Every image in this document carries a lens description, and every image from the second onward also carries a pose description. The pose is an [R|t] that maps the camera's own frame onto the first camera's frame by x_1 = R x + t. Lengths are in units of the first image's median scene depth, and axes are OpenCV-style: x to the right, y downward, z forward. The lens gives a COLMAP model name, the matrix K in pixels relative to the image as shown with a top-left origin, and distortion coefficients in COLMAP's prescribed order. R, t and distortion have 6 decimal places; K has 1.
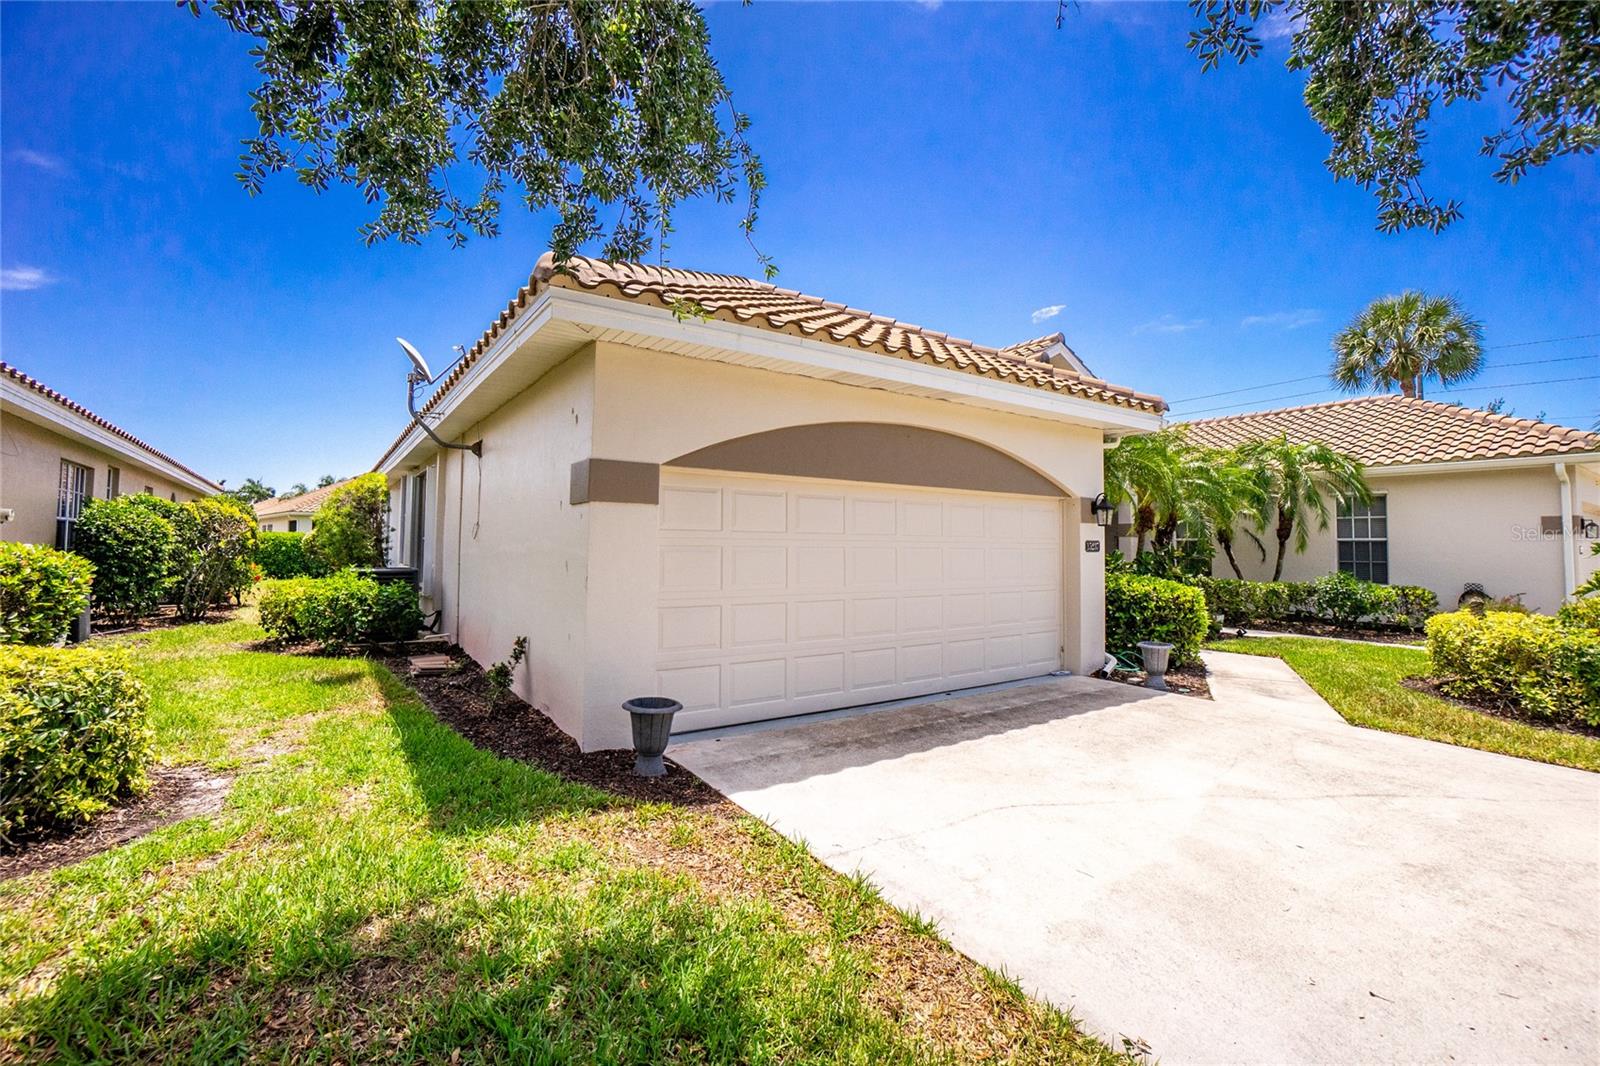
lens RADIAL K [[713.0, 0, 795.6], [0, 713.0, 514.0], [0, 0, 1]] dist [-0.062961, 0.022866]
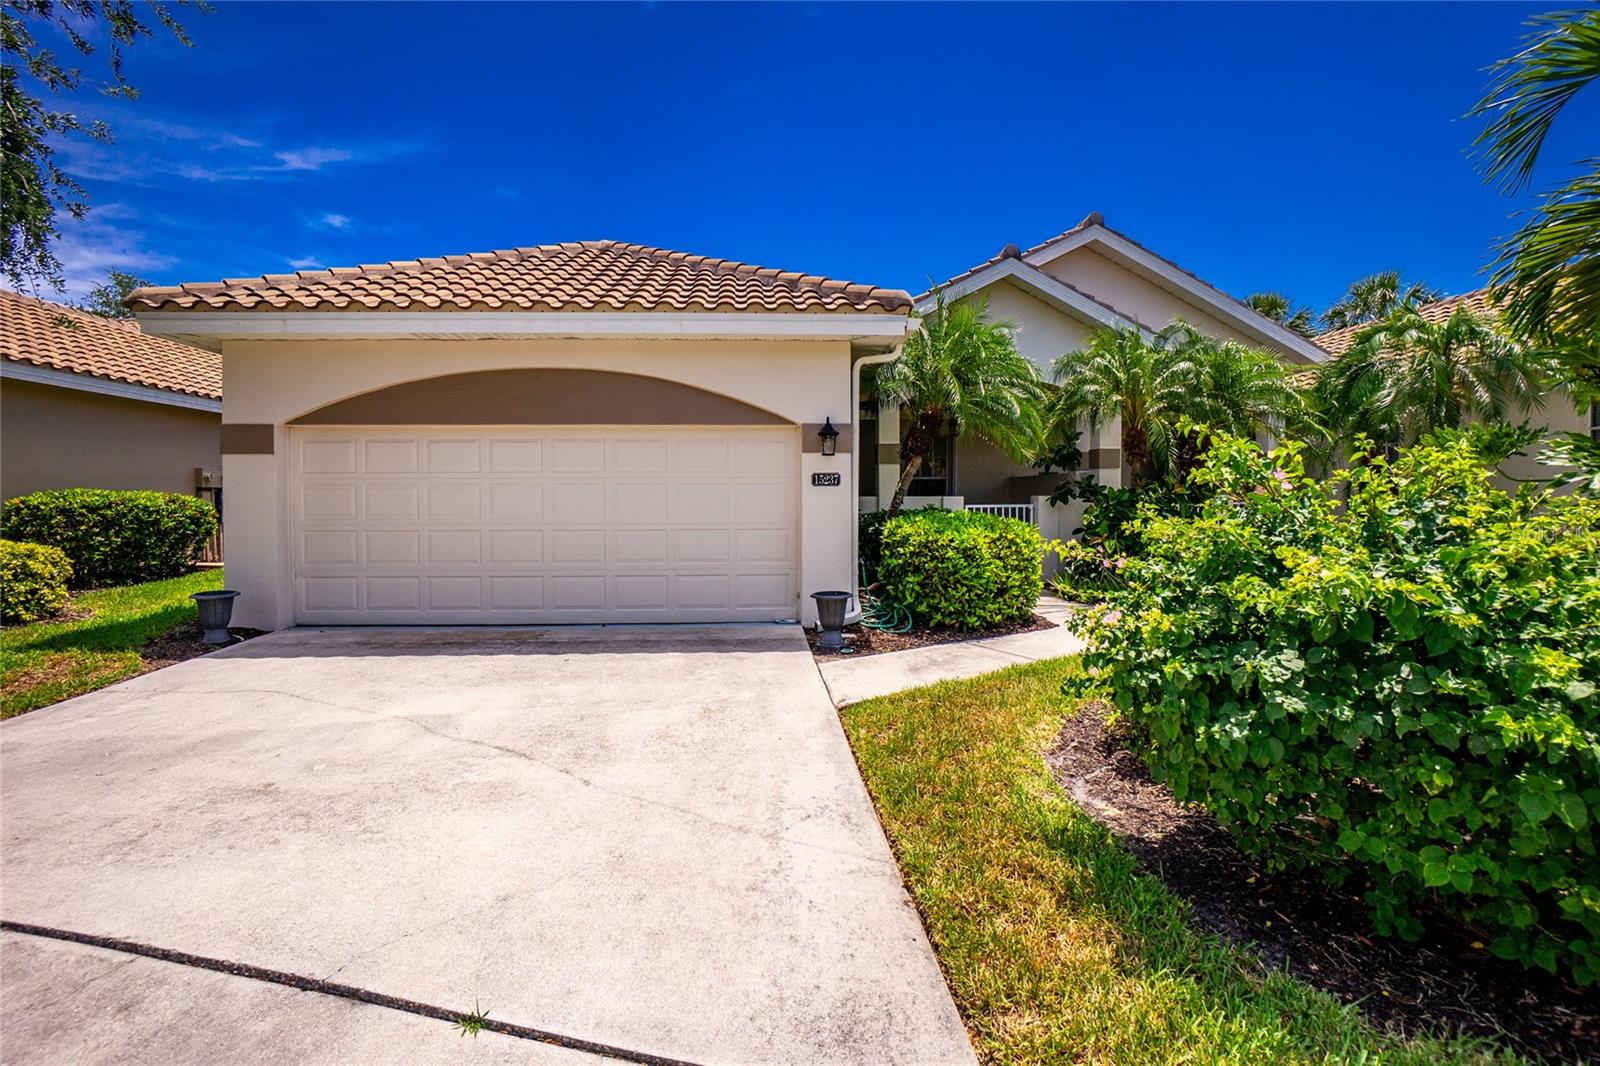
lens RADIAL K [[713.0, 0, 795.6], [0, 713.0, 514.0], [0, 0, 1]] dist [-0.062961, 0.022866]
pose [[0.857845, 0.000782, -0.513907, 0.839409], [0.034398, 0.997669, 0.058937, 0.035142], [0.512755, -0.068236, 0.855819, 0.227883]]
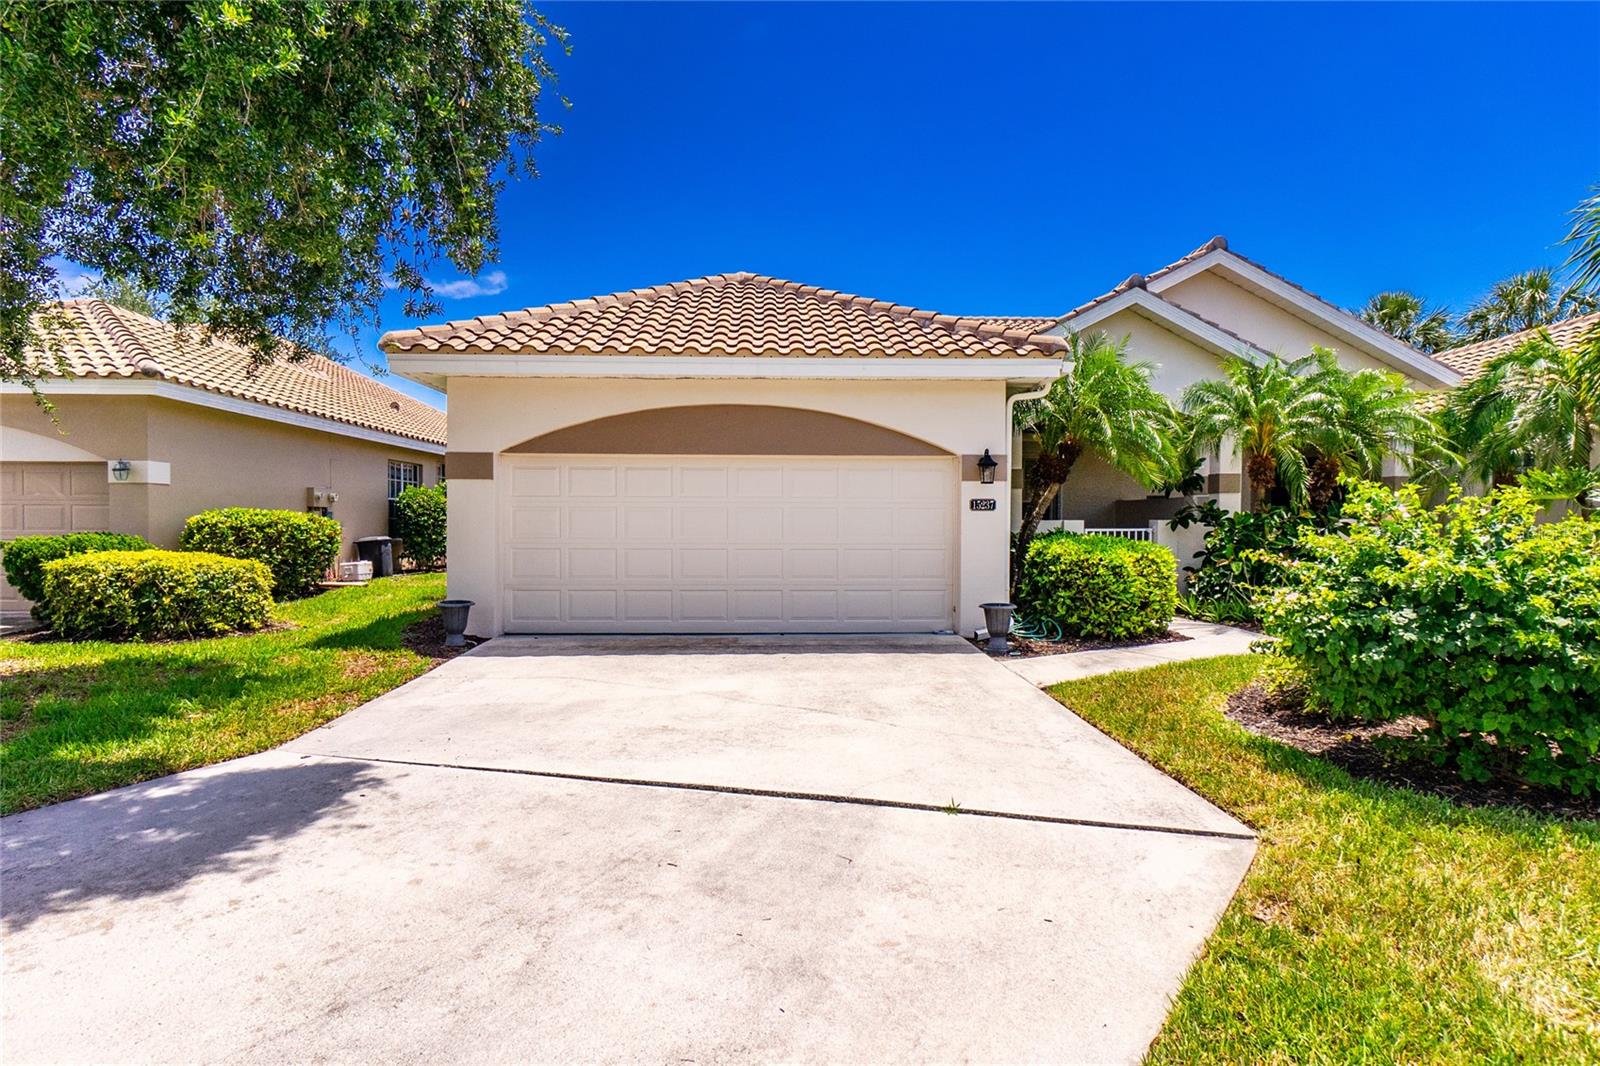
lens RADIAL K [[832.8, 0, 803.3], [0, 832.8, 540.0], [0, 0, 1]] dist [-0.002066, 0.000573]
pose [[0.846837, 0.005529, -0.531824, 0.820609], [0.030325, 0.997817, 0.058660, 0.019592], [0.530988, -0.065803, 0.844821, -0.099633]]
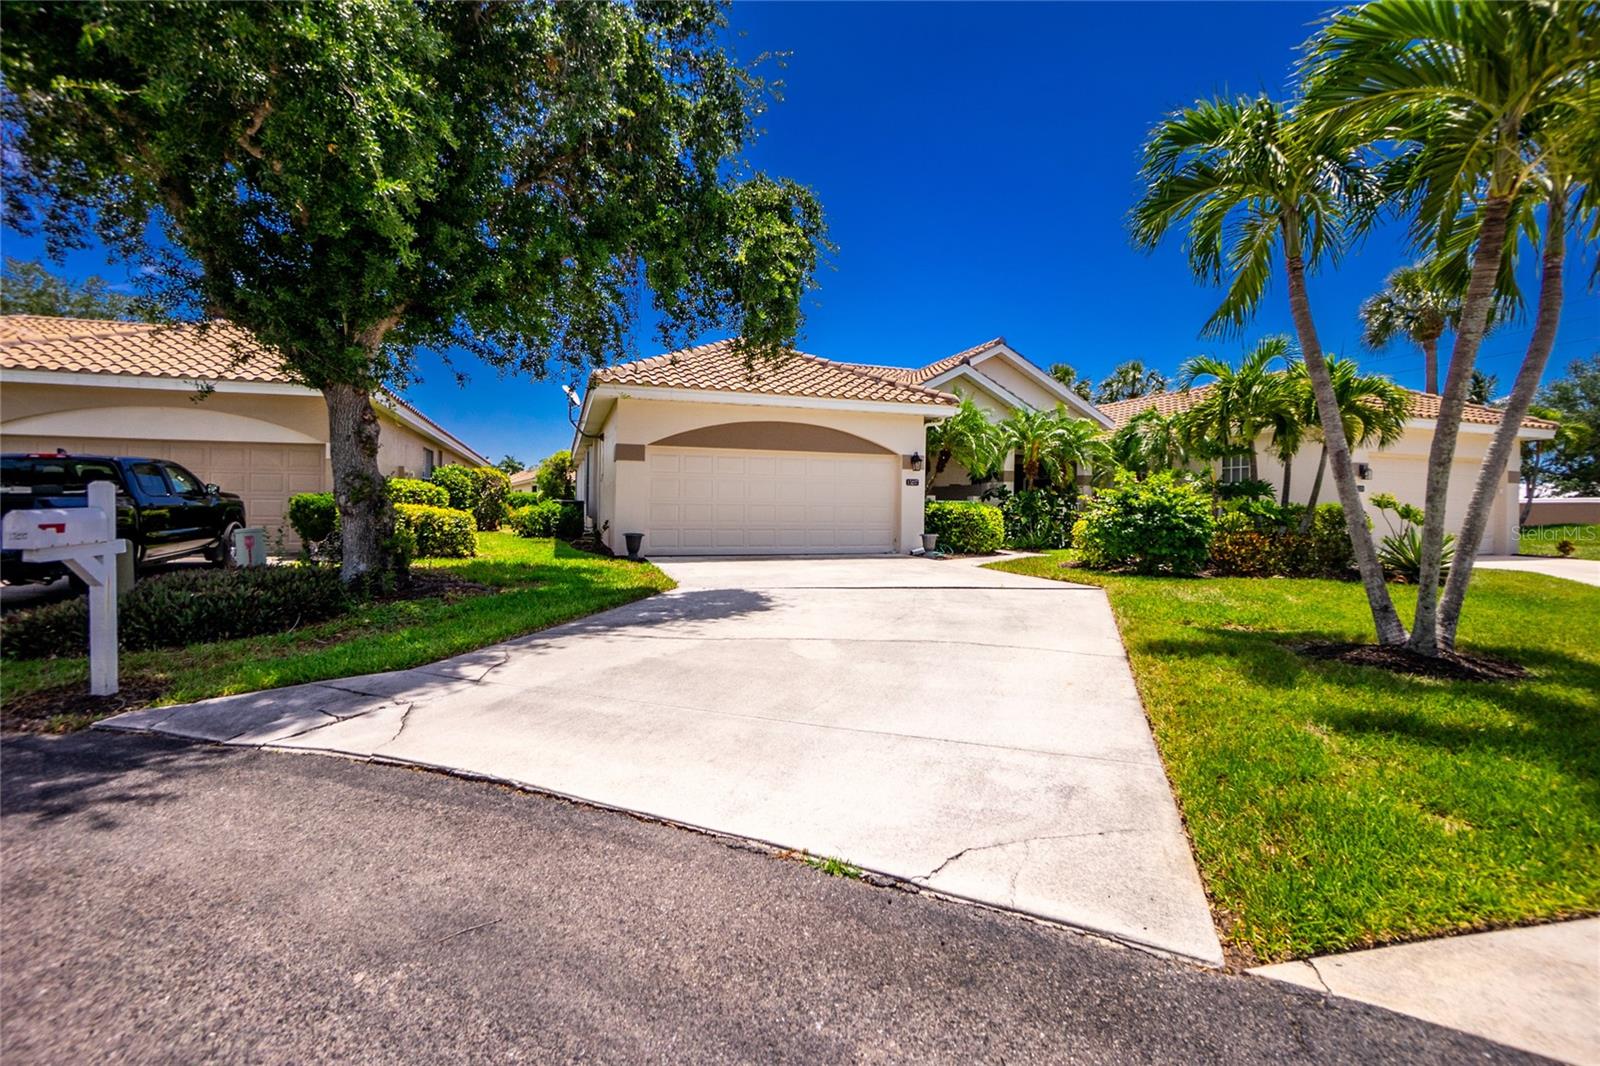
lens RADIAL K [[701.7, 0, 804.5], [0, 701.7, 524.8], [0, 0, 1]] dist [-0.060295, -0.000019]
pose [[0.964951, 0.004688, -0.262388, 0.621513], [0.011709, 0.998075, 0.060895, 0.041878], [0.262168, -0.061833, 0.963039, -0.771909]]
